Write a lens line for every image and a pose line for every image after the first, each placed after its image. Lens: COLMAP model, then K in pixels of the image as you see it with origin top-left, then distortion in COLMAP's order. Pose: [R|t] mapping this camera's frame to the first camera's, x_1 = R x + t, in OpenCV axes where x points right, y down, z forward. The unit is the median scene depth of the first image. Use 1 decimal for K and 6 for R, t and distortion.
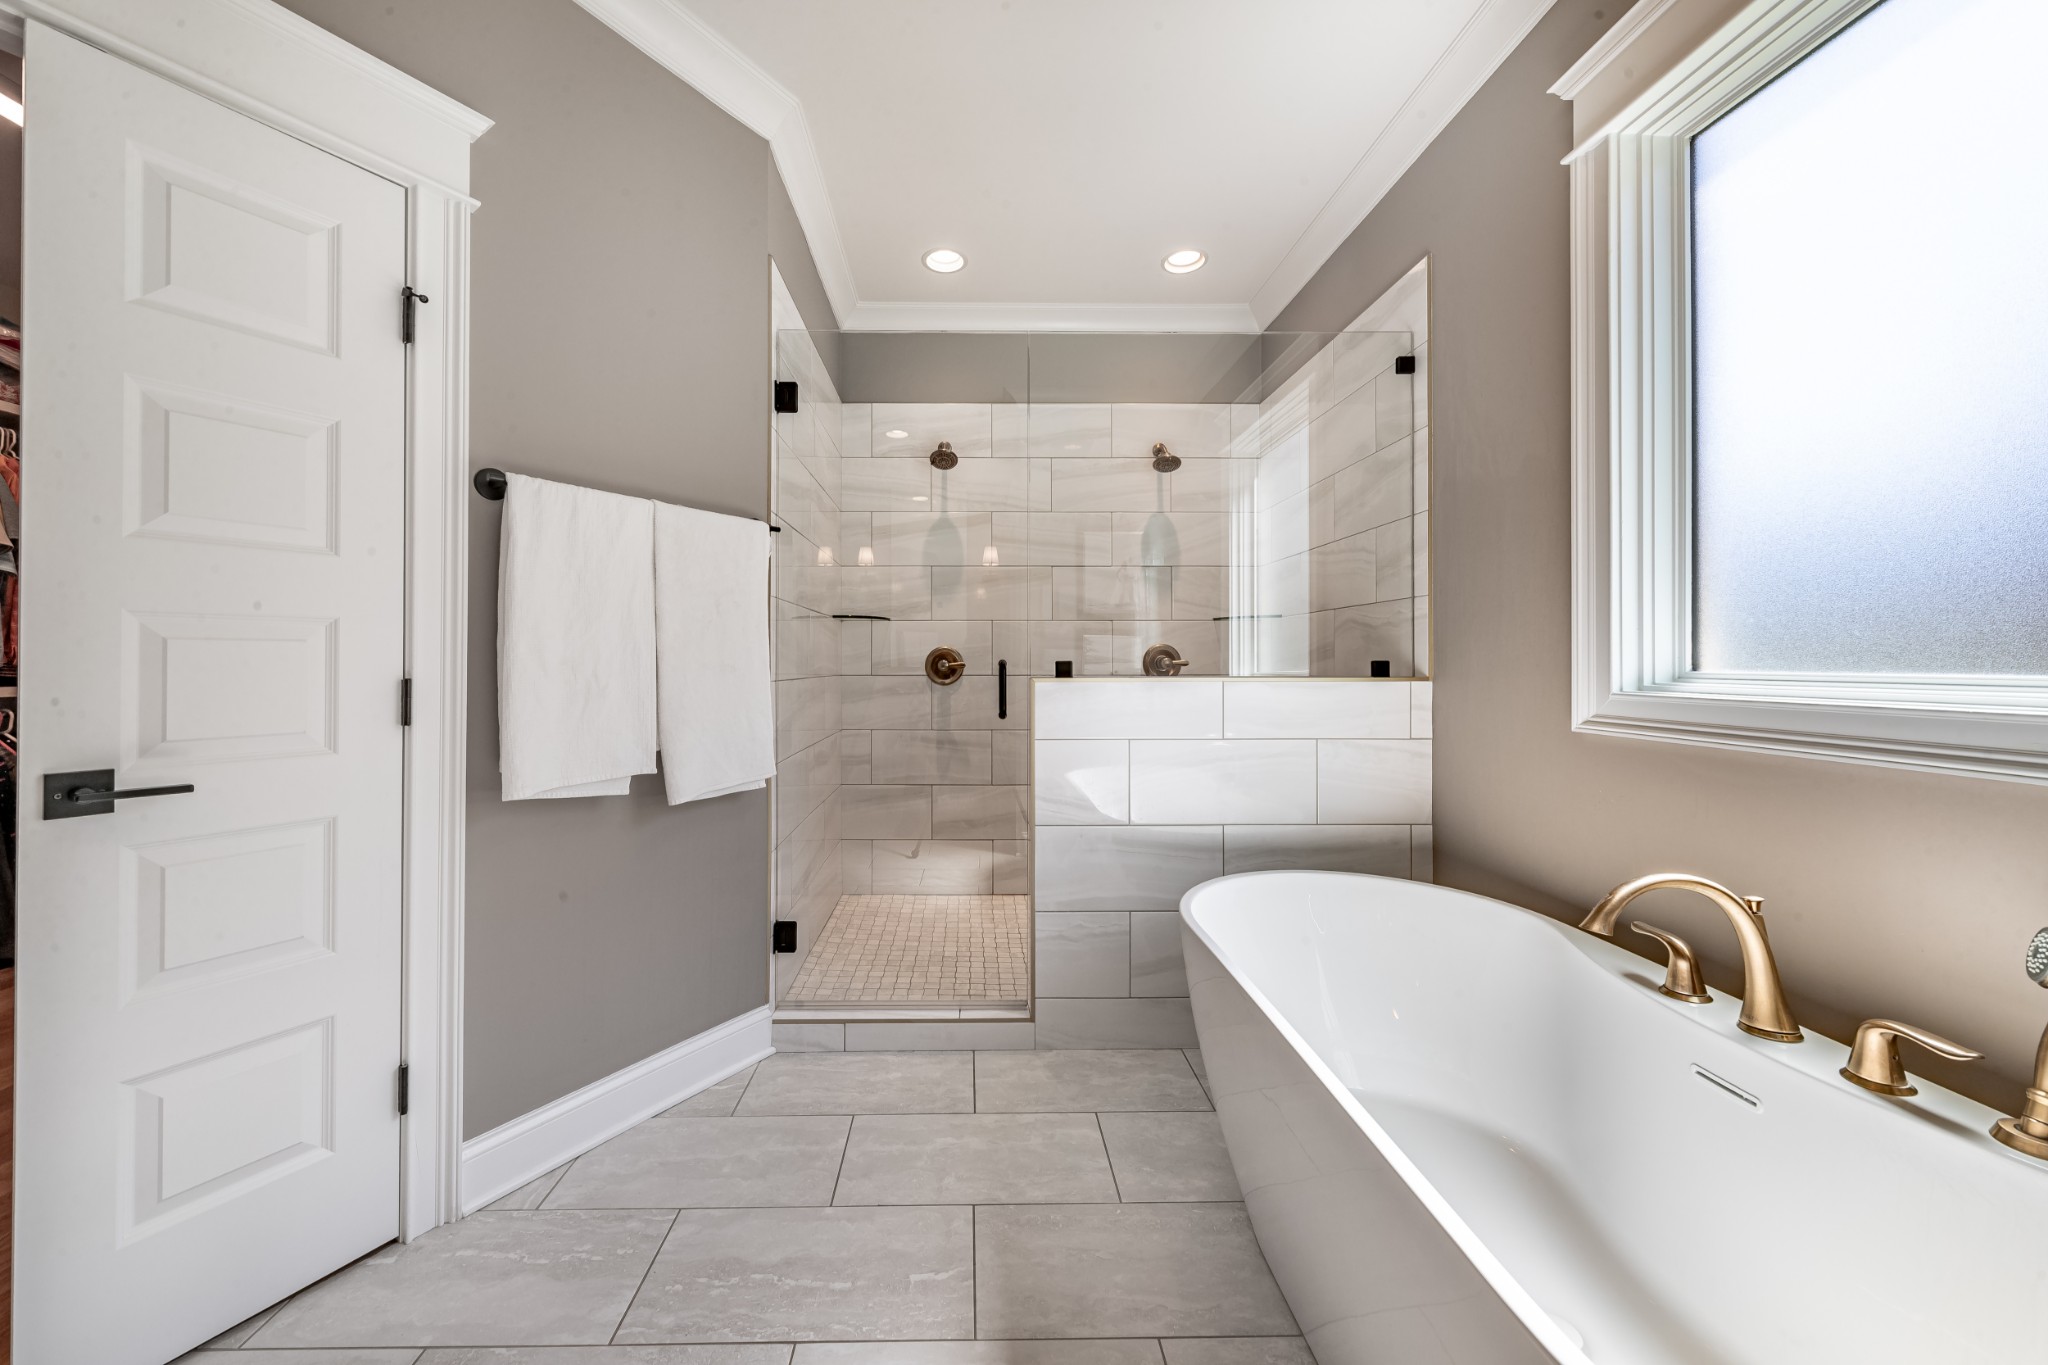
lens RADIAL K [[727.5, 0, 984.7], [0, 727.5, 657.8], [0, 0, 1]] dist [0.011378, 0.000030]
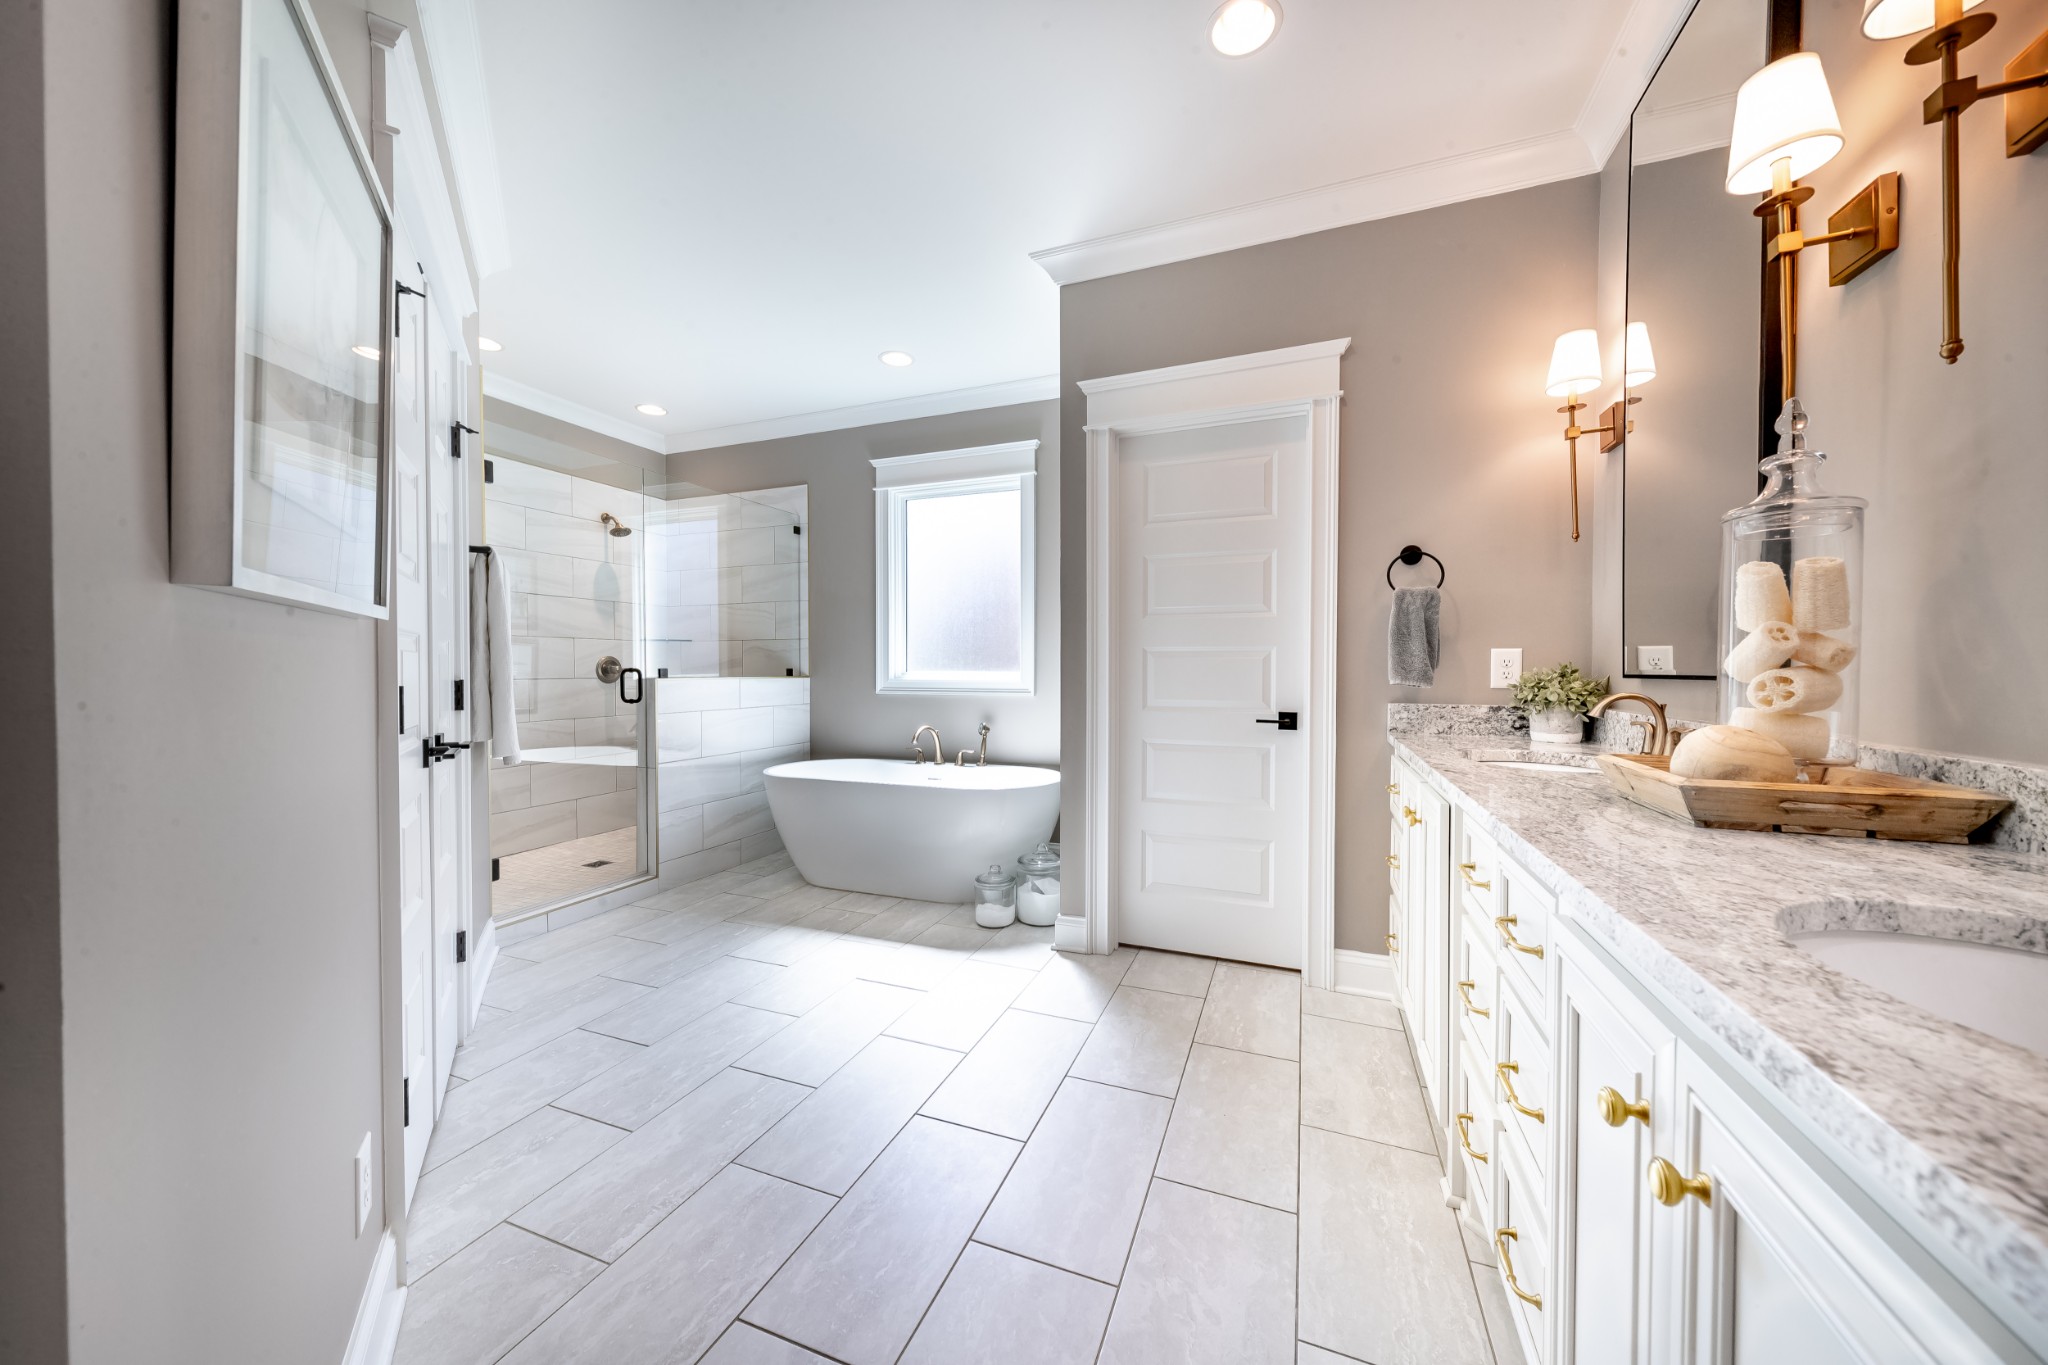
lens RADIAL K [[716.5, 0, 1024.1], [0, 716.5, 681.7], [0, 0, 1]] dist [-0.000100, 0.000013]
pose [[0.389302, -0.016236, 0.920967, -1.145521], [-0.006538, 0.999771, 0.020389, -0.004869], [-0.921087, -0.013958, 0.389106, -0.450241]]
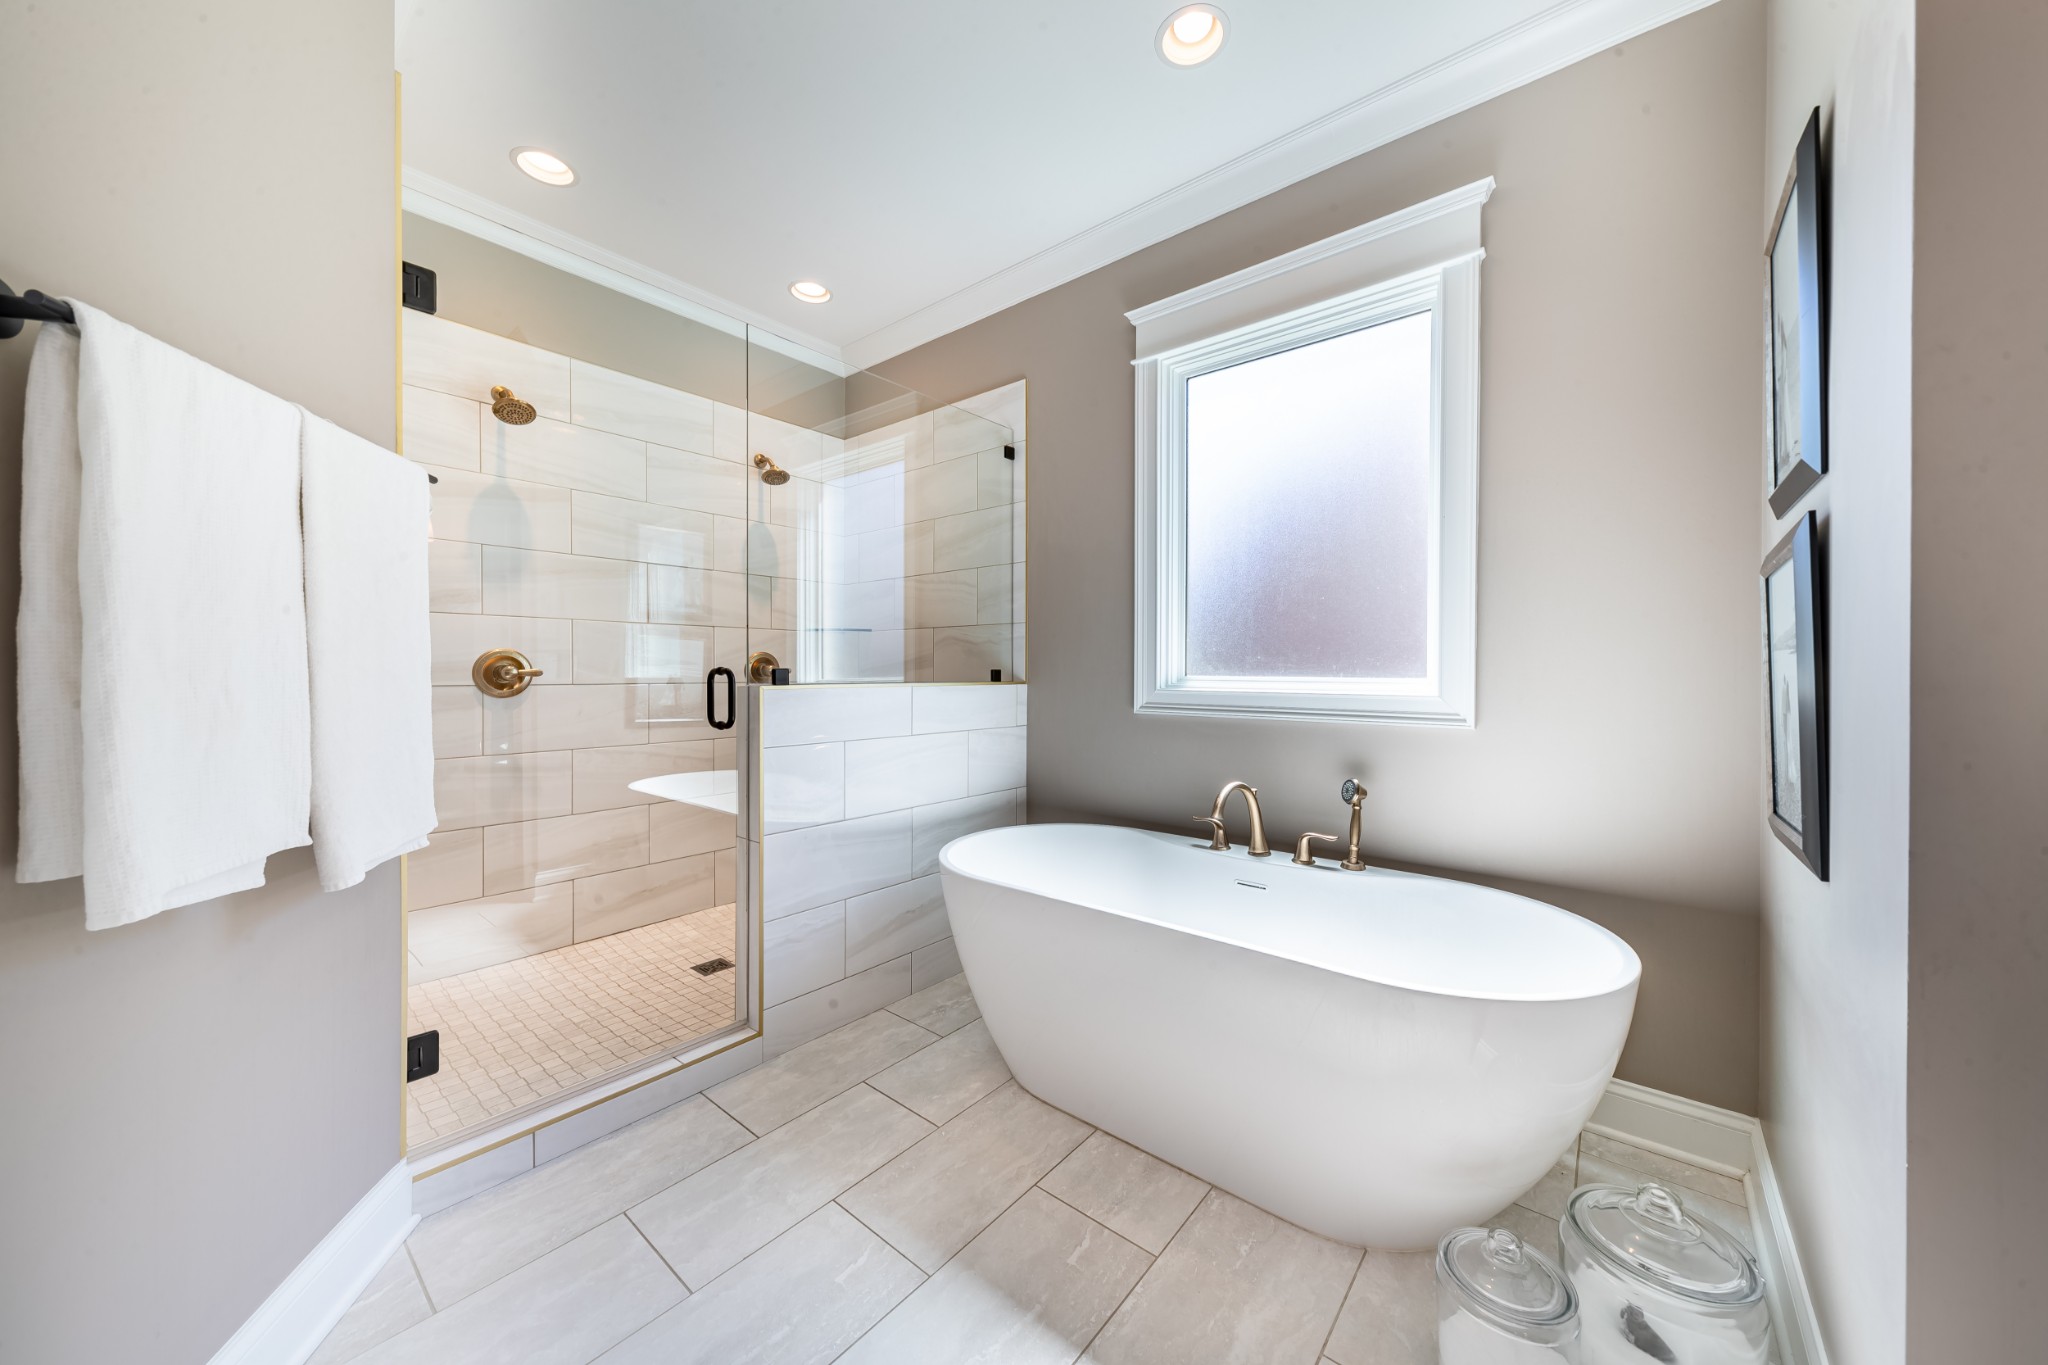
lens RADIAL K [[705.4, 0, 1028.1], [0, 705.4, 676.7], [0, 0, 1]] dist [0.002109, 0.000086]
pose [[0.652721, -0.004437, 0.757585, -0.415651], [-0.008147, 0.999884, 0.012876, 0.000180], [-0.757554, -0.014576, 0.652609, 0.113167]]
